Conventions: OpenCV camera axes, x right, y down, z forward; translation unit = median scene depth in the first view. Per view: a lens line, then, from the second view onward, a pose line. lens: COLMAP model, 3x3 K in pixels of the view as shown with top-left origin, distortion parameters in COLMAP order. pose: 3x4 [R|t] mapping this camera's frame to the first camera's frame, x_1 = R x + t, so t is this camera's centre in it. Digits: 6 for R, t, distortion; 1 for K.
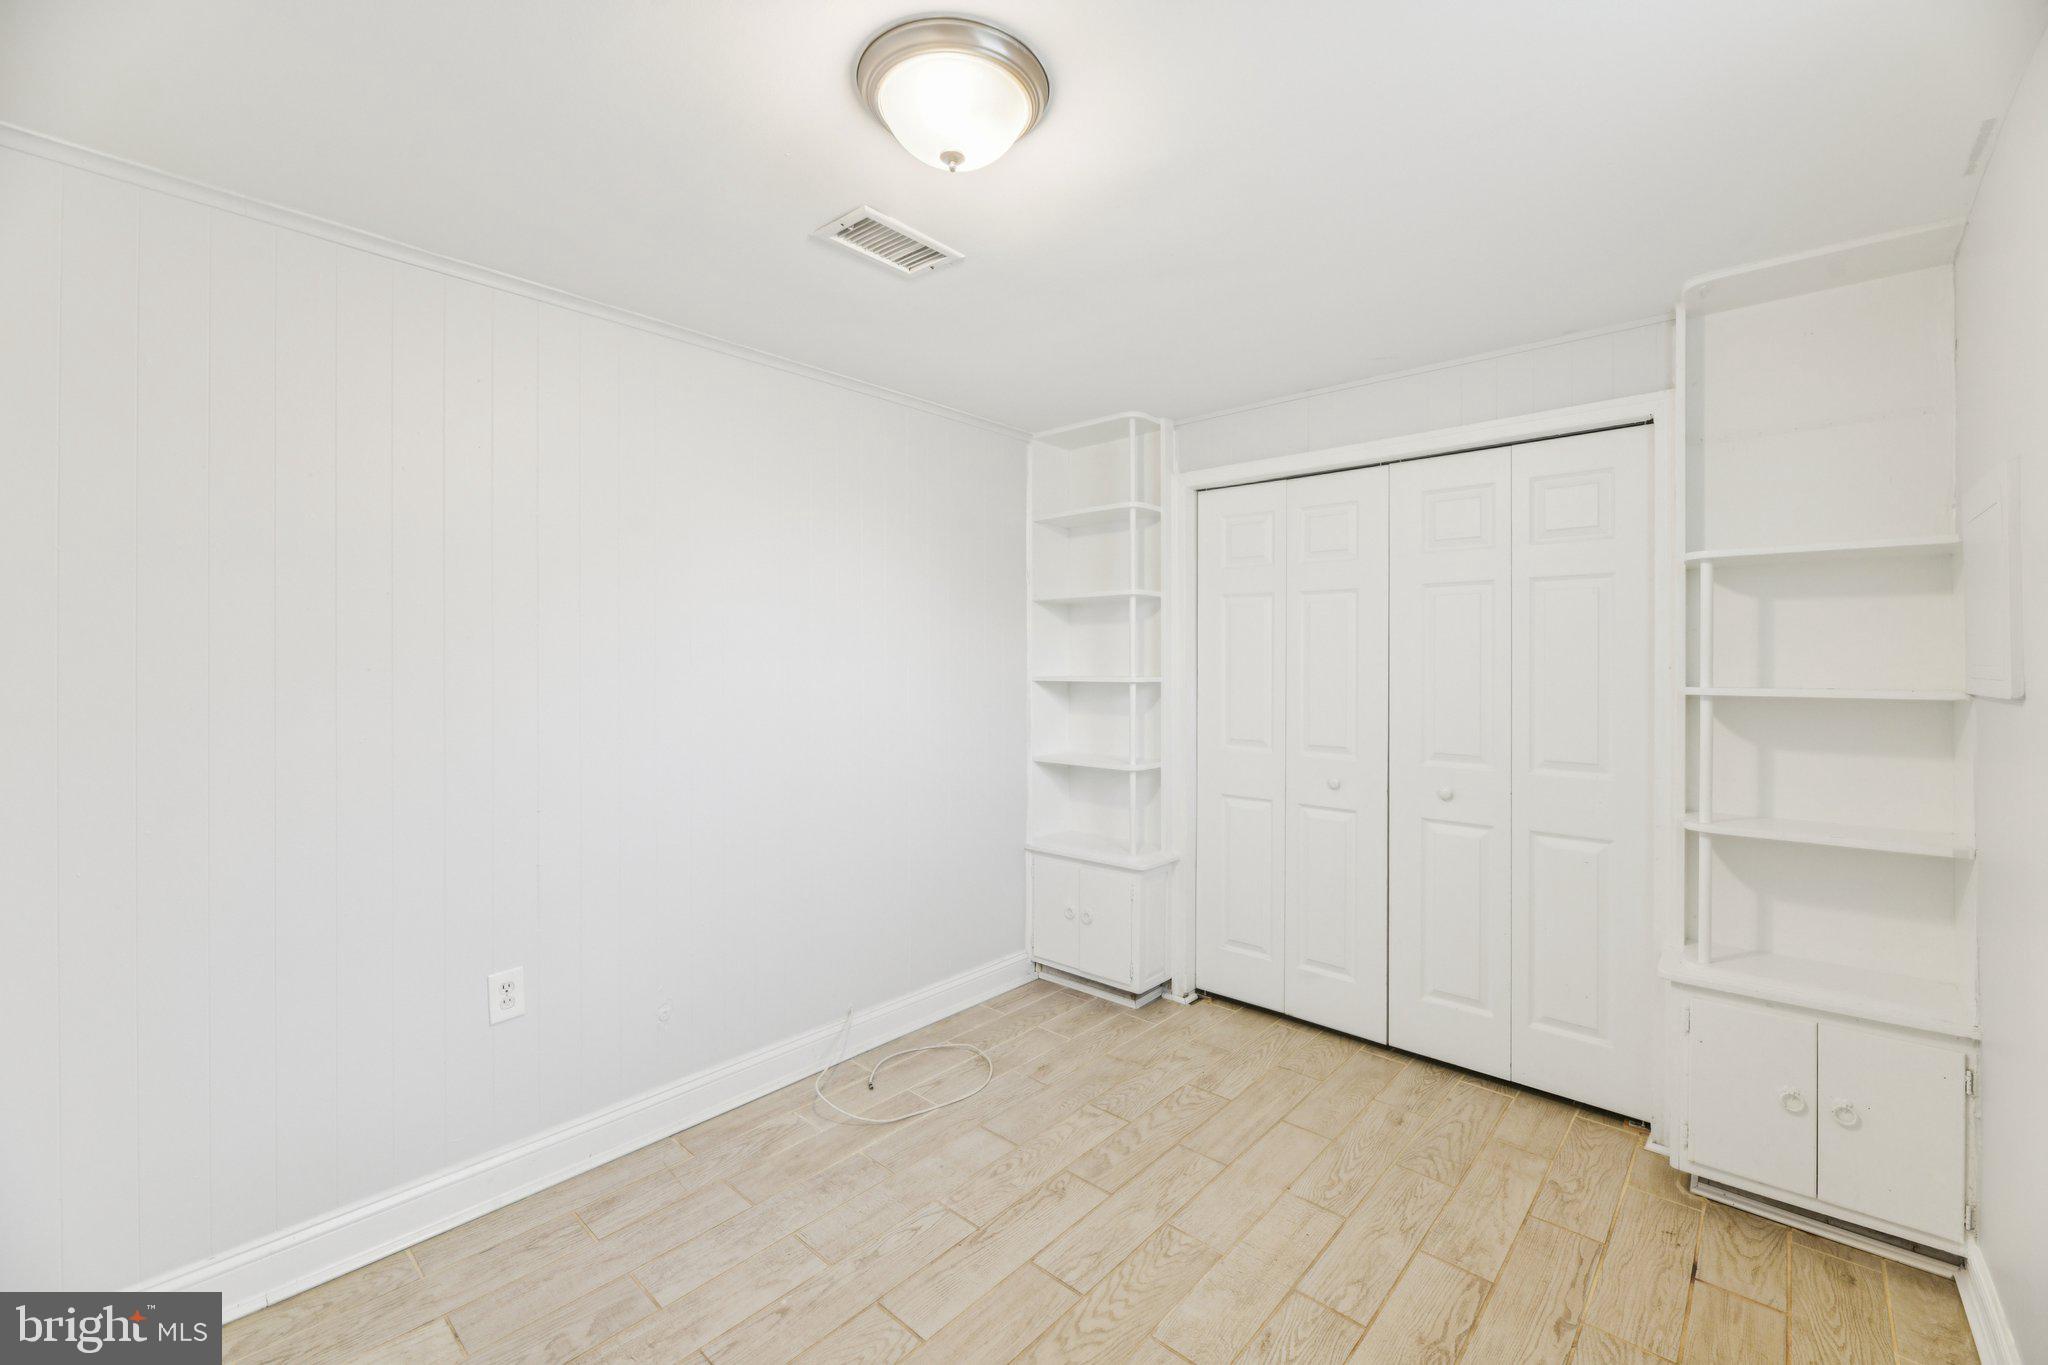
lens RADIAL K [[828.2, 0, 1104.0], [0, 828.2, 658.7], [0, 0, 1]] dist [0.000446, -0.004457]
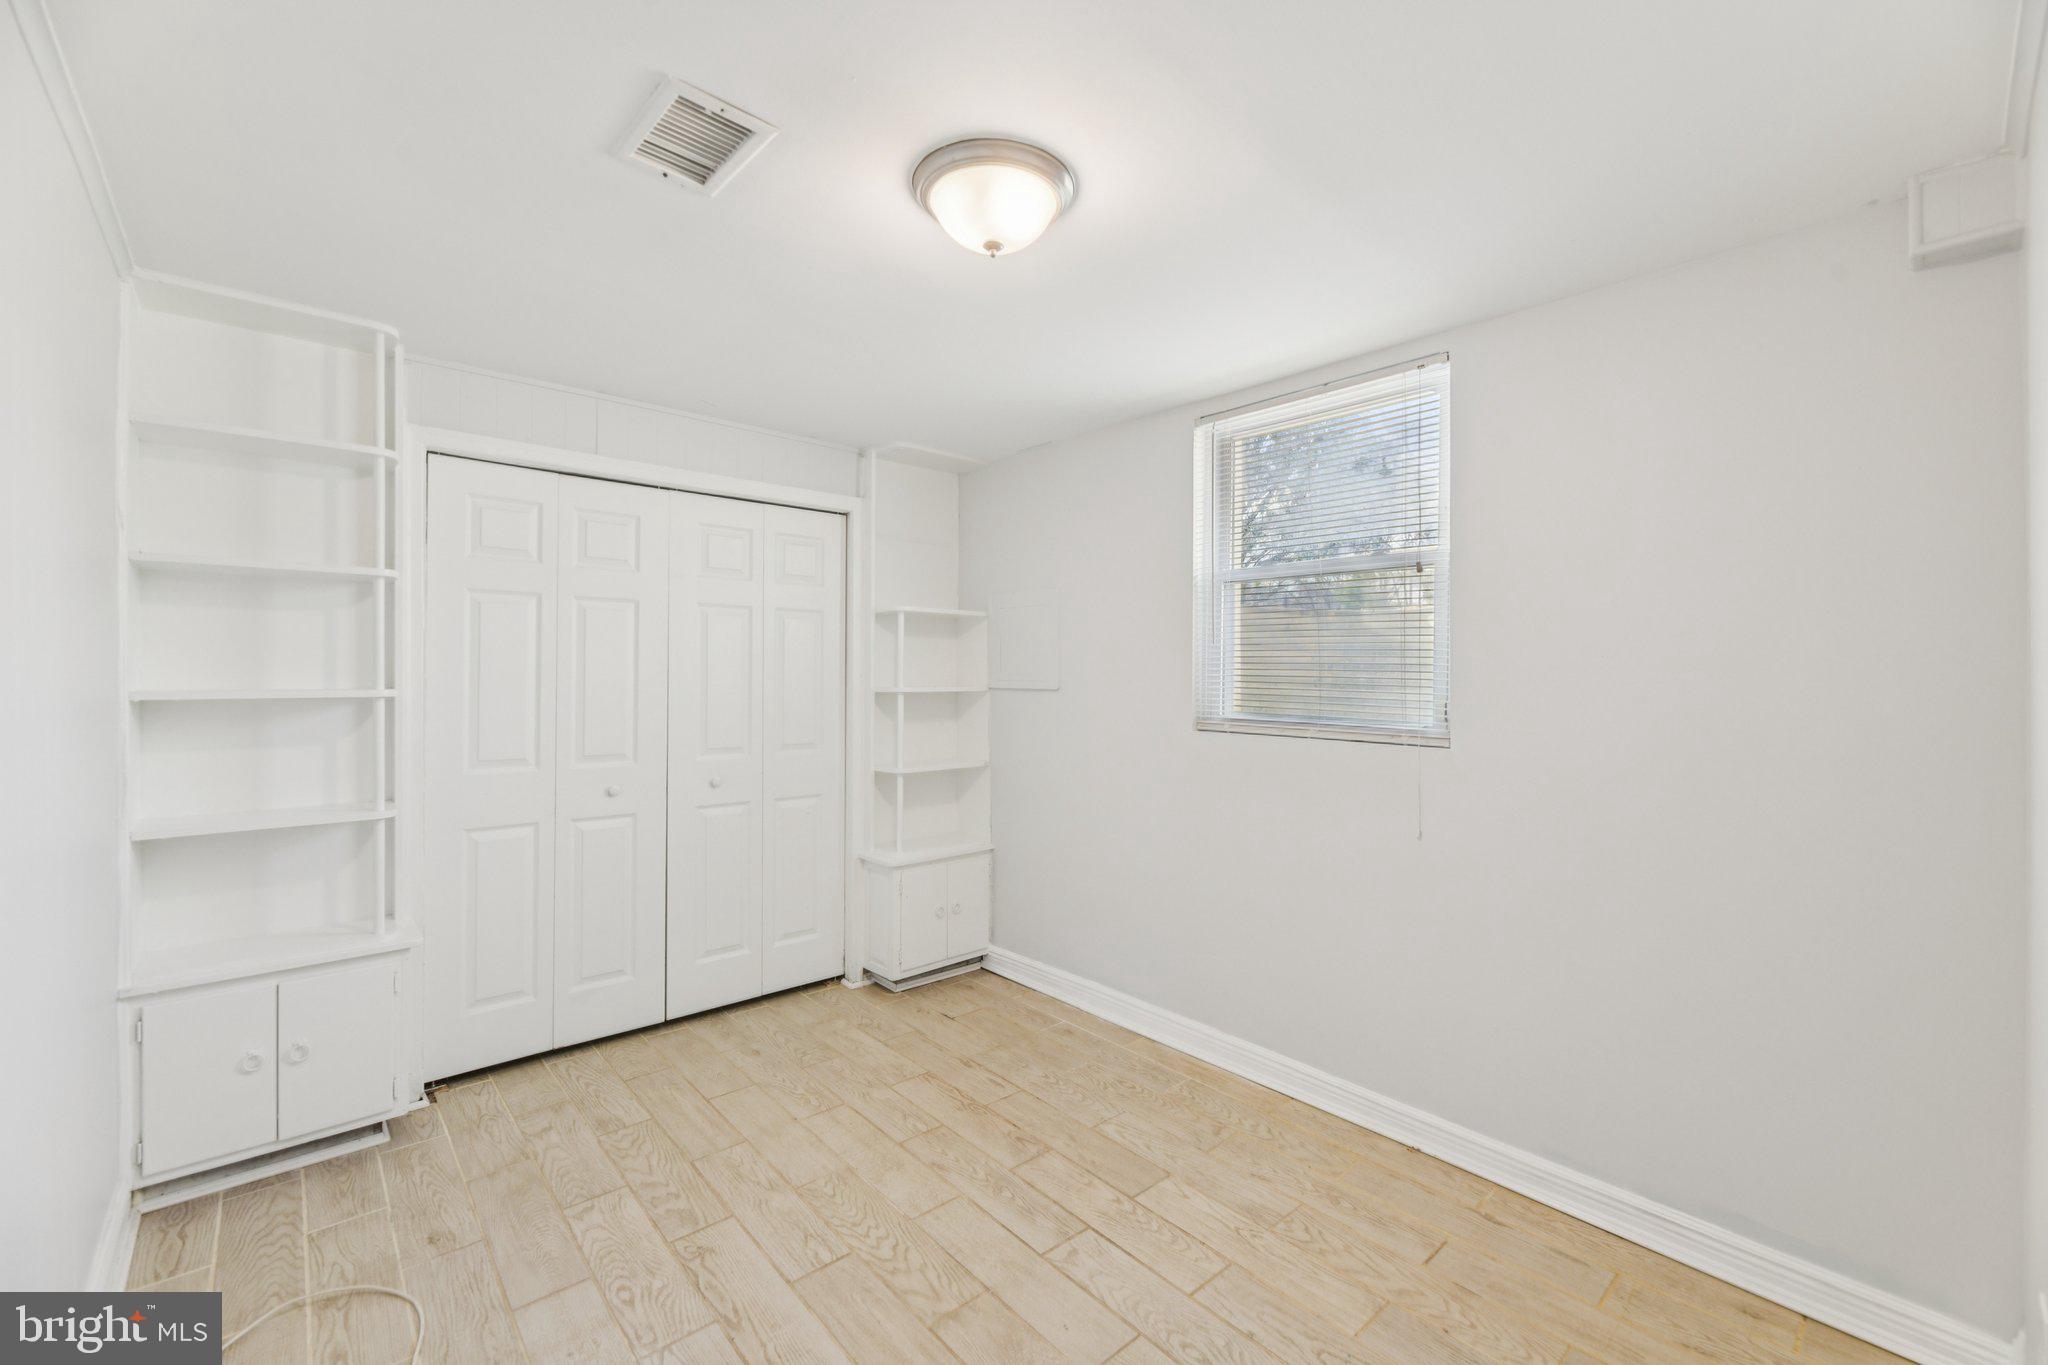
lens RADIAL K [[828.5, 0, 985.6], [0, 828.5, 662.5], [0, 0, 1]] dist [0.000580, -0.002901]
pose [[0.177522, 0.014131, 0.984015, -0.784411], [-0.011574, 0.999858, -0.012270, 0.002161], [-0.984049, -0.009211, 0.177660, 0.464082]]
